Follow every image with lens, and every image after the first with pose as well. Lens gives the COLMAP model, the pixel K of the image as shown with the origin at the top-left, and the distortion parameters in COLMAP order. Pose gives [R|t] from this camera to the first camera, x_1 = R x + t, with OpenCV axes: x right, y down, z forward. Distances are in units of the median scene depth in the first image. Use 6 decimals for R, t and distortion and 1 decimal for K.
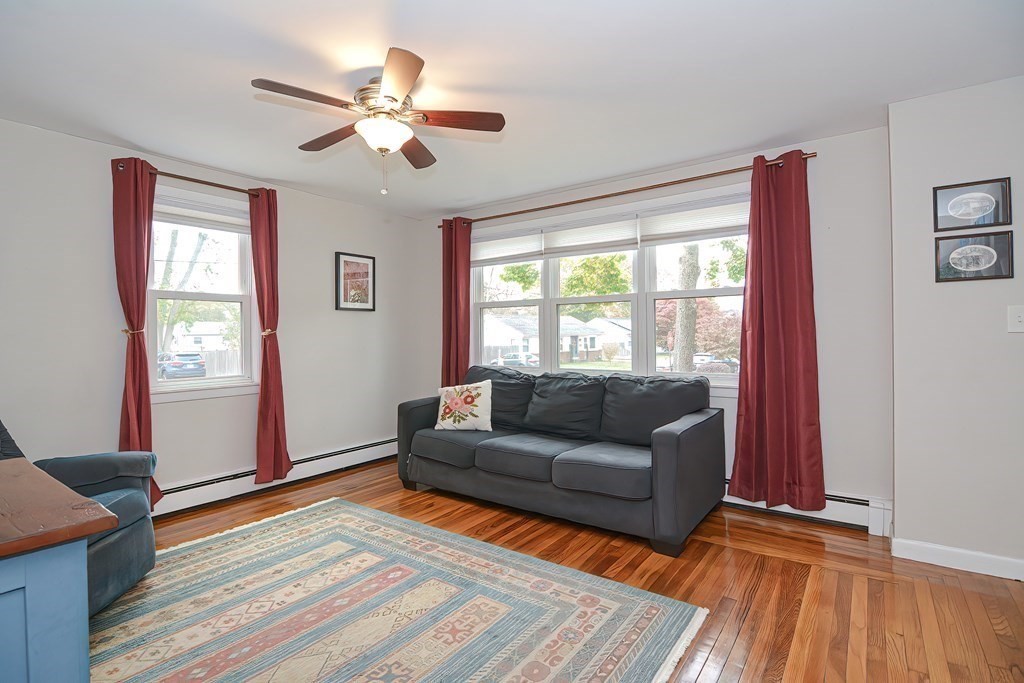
lens RADIAL K [[495.5, 0, 495.9], [0, 495.5, 331.4], [0, 0, 1]] dist [-0.009480, -0.008589]
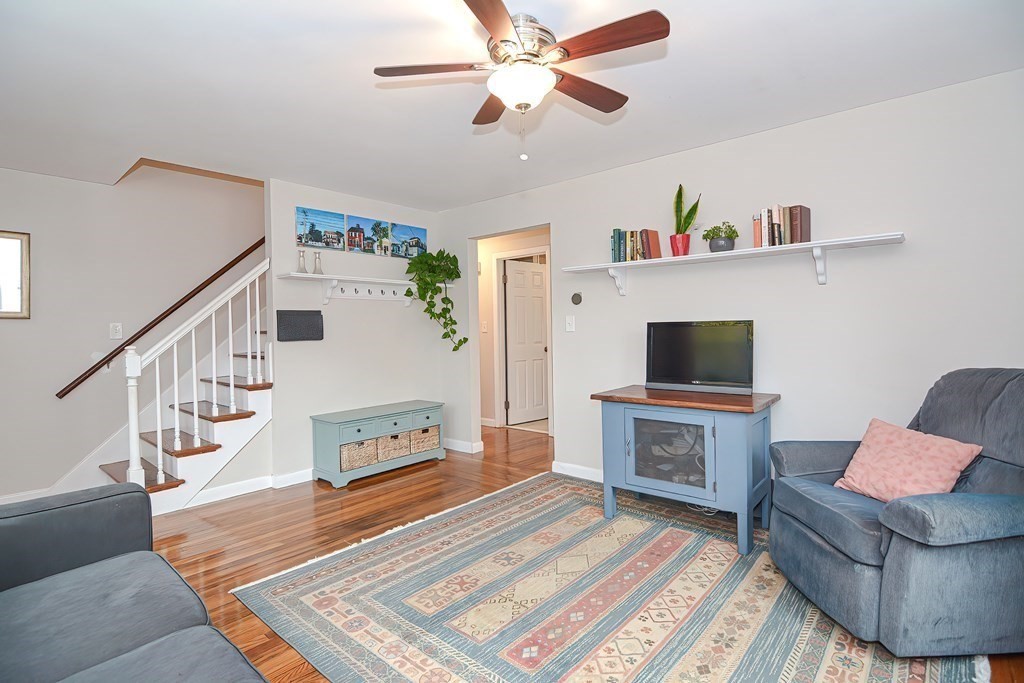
lens RADIAL K [[495.5, 0, 492.2], [0, 495.5, 333.4], [0, 0, 1]] dist [-0.009480, -0.008589]
pose [[-0.994905, 0.029851, 0.096297, -0.228163], [0.030463, 0.999524, 0.004896, 0.004408], [-0.096105, 0.007805, -0.995341, 1.705707]]
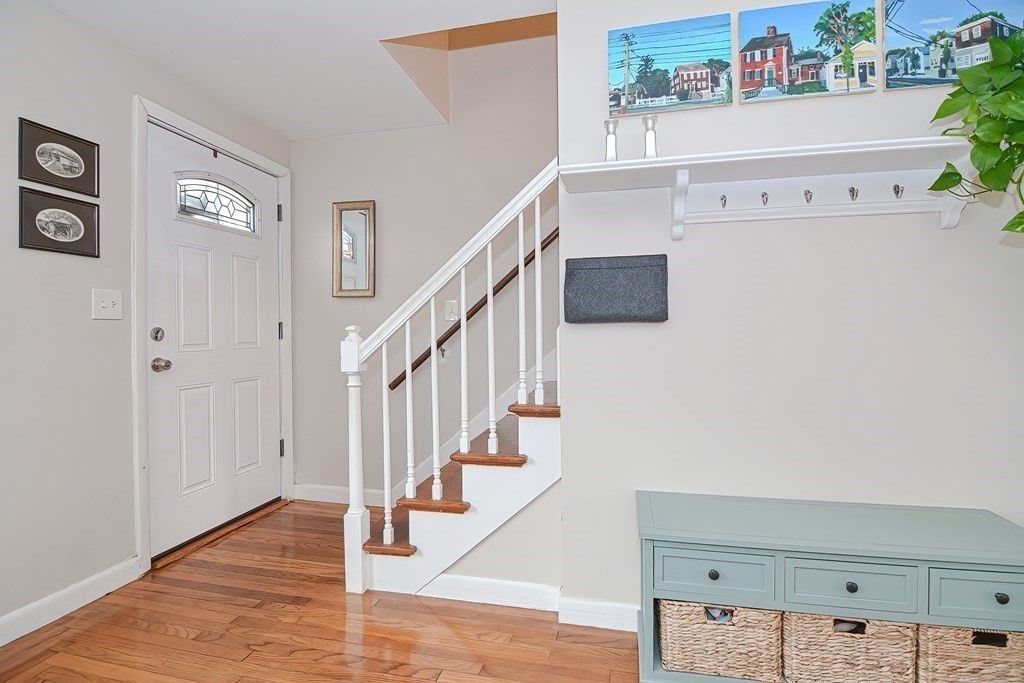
lens RADIAL K [[495.5, 0, 508.7], [0, 495.5, 331.9], [0, 0, 1]] dist [-0.009480, -0.008589]
pose [[-0.417913, 0.011878, 0.908409, -0.052022], [0.011881, 0.999900, -0.007608, 0.035568], [-0.908409, 0.007613, -0.418013, 0.592485]]
